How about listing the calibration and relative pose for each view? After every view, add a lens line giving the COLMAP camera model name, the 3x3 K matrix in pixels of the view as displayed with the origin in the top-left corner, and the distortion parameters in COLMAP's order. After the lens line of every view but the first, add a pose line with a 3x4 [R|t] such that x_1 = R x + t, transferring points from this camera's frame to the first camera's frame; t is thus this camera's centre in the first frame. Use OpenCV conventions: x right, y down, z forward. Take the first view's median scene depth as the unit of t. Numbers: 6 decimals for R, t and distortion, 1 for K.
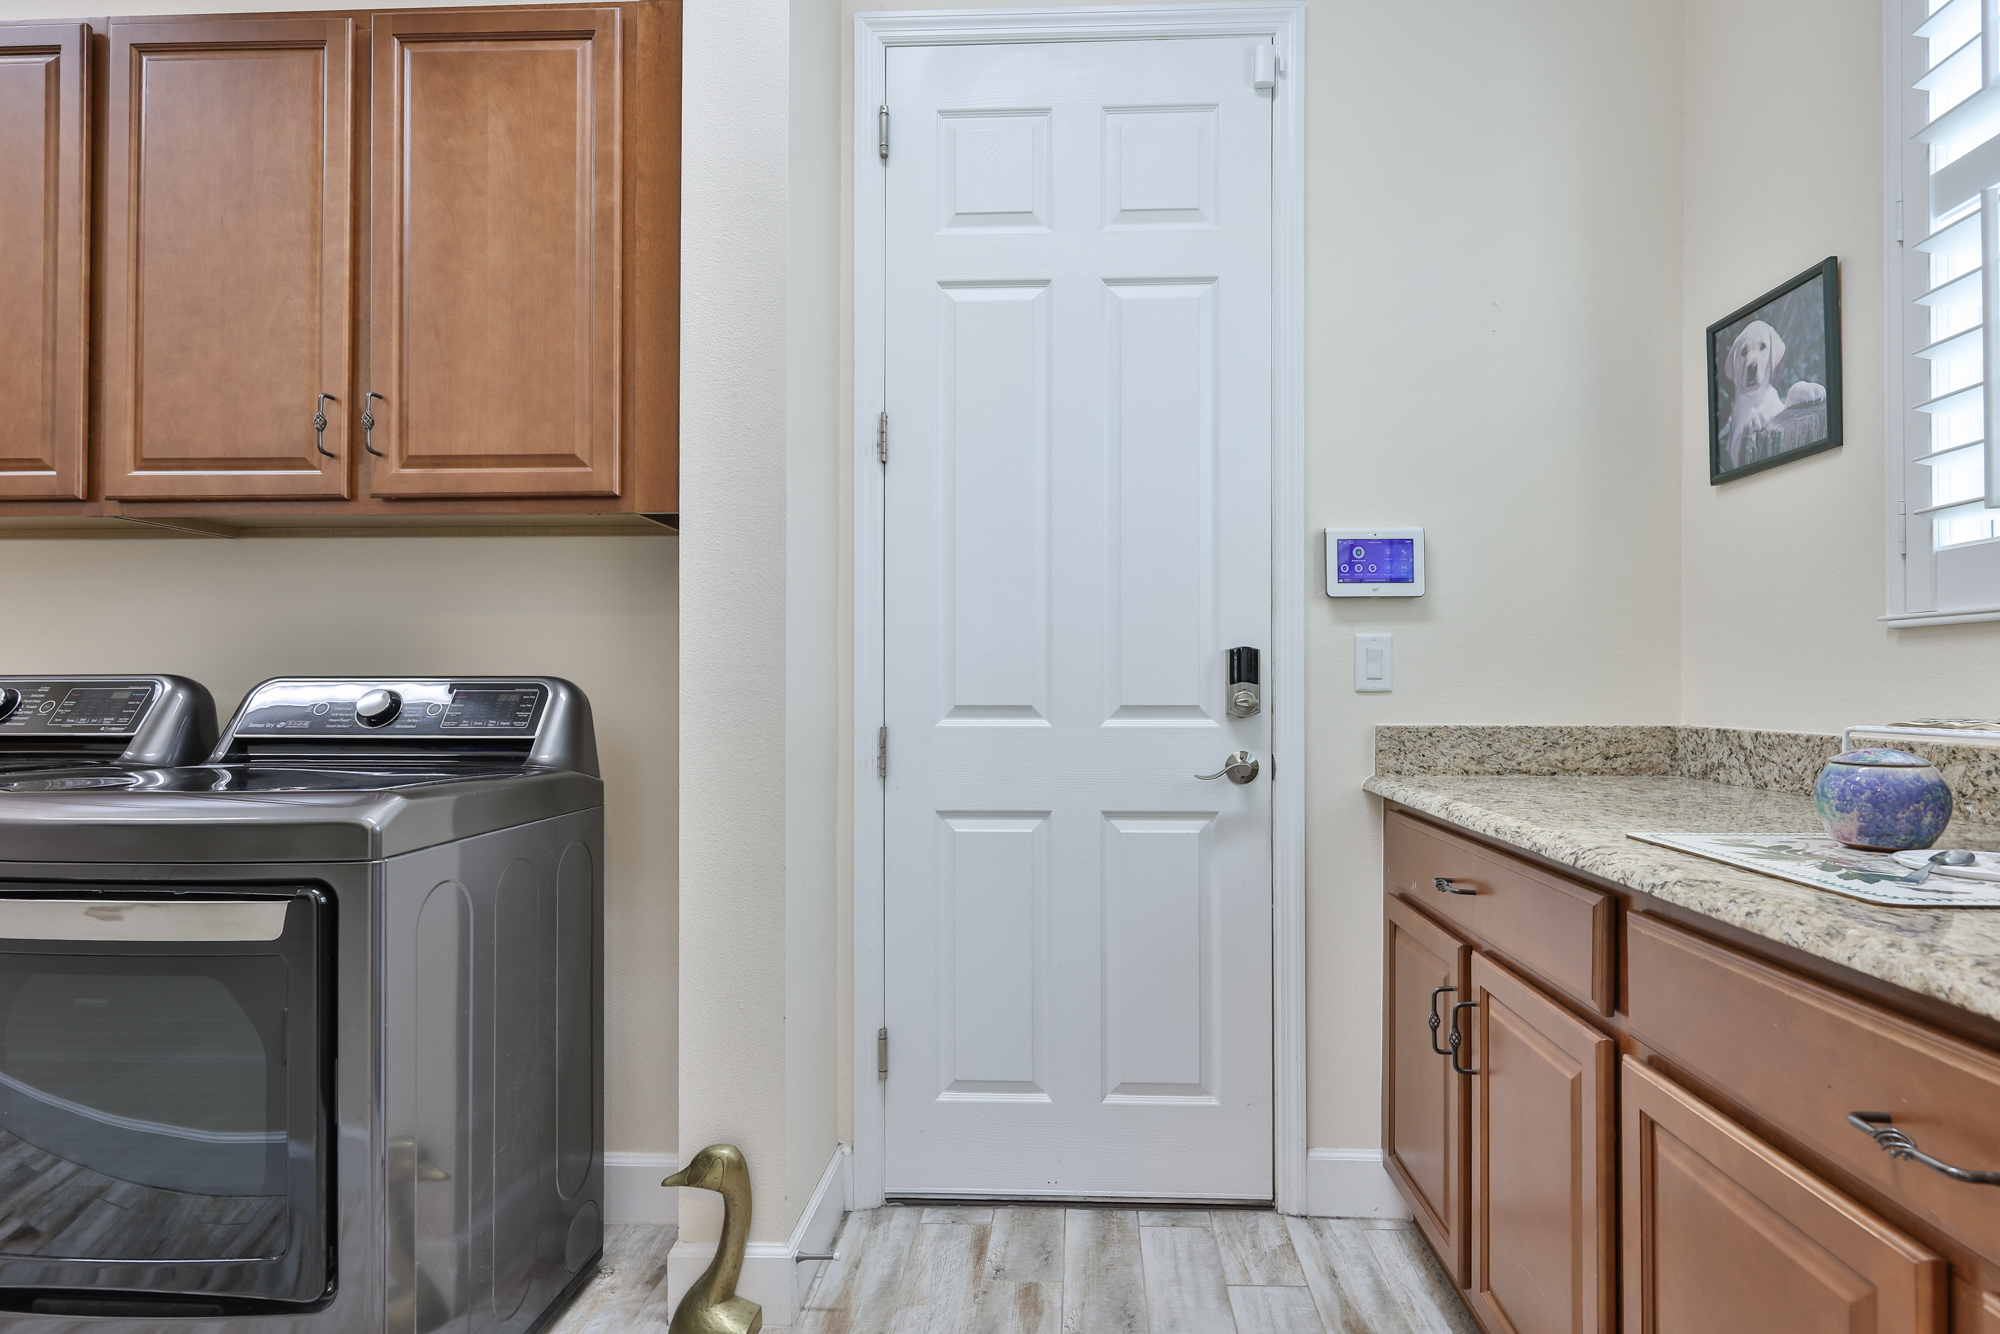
lens RADIAL K [[1028.3, 0, 1000.2], [0, 1028.3, 665.6], [0, 0, 1]] dist [-0.000167, 0.000418]
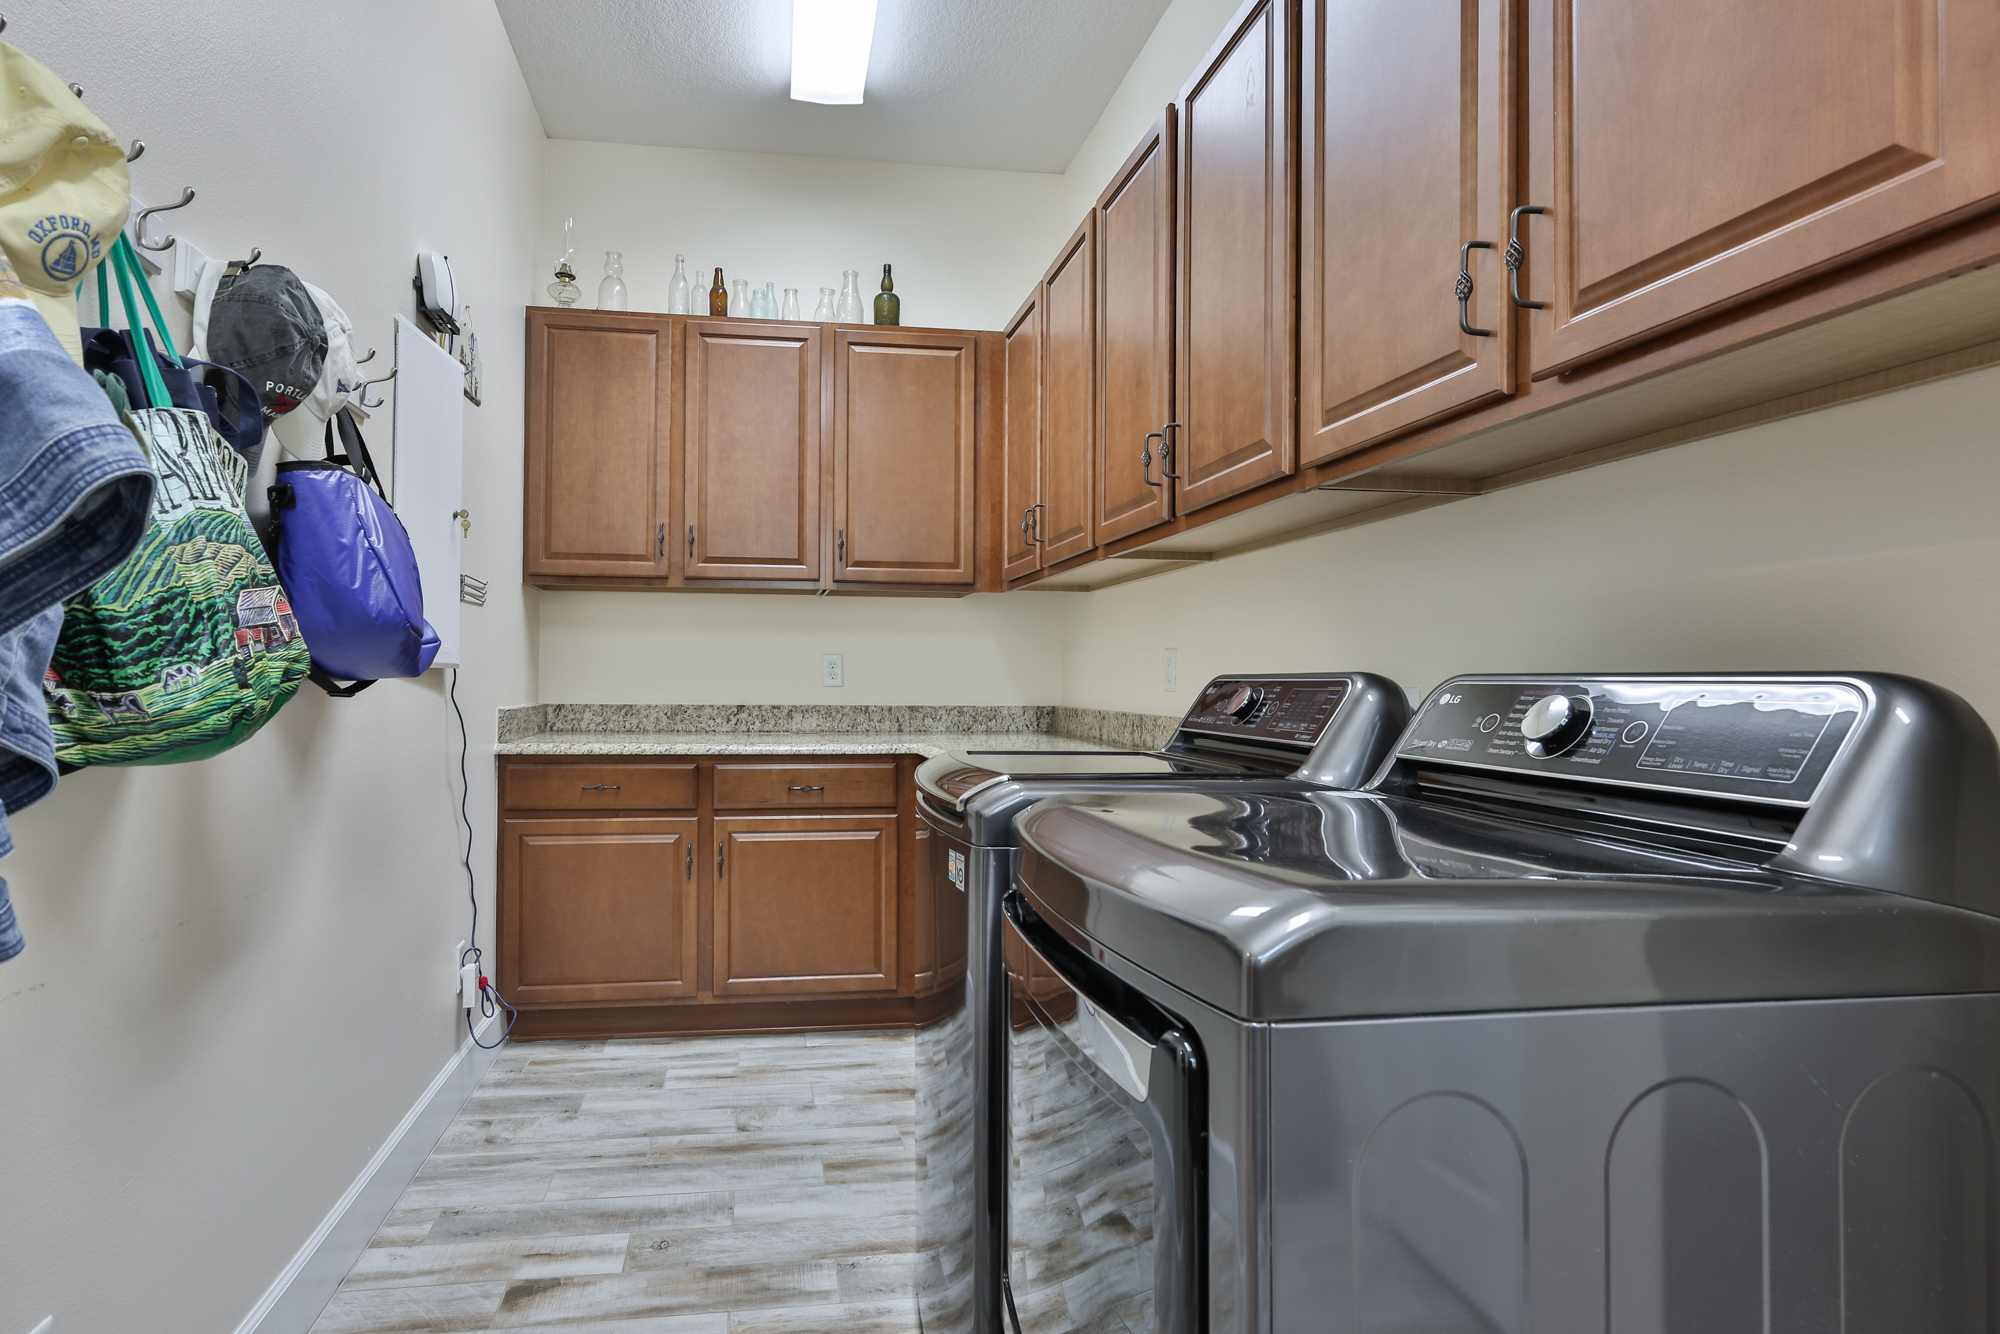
lens RADIAL K [[1028.3, 0, 1000.2], [0, 1028.3, 665.6], [0, 0, 1]] dist [-0.000167, 0.000418]
pose [[0.217846, -0.011842, -0.975911, -0.086358], [0.013147, 0.999871, -0.009198, 0.007271], [0.975895, -0.010827, 0.217974, 0.555784]]
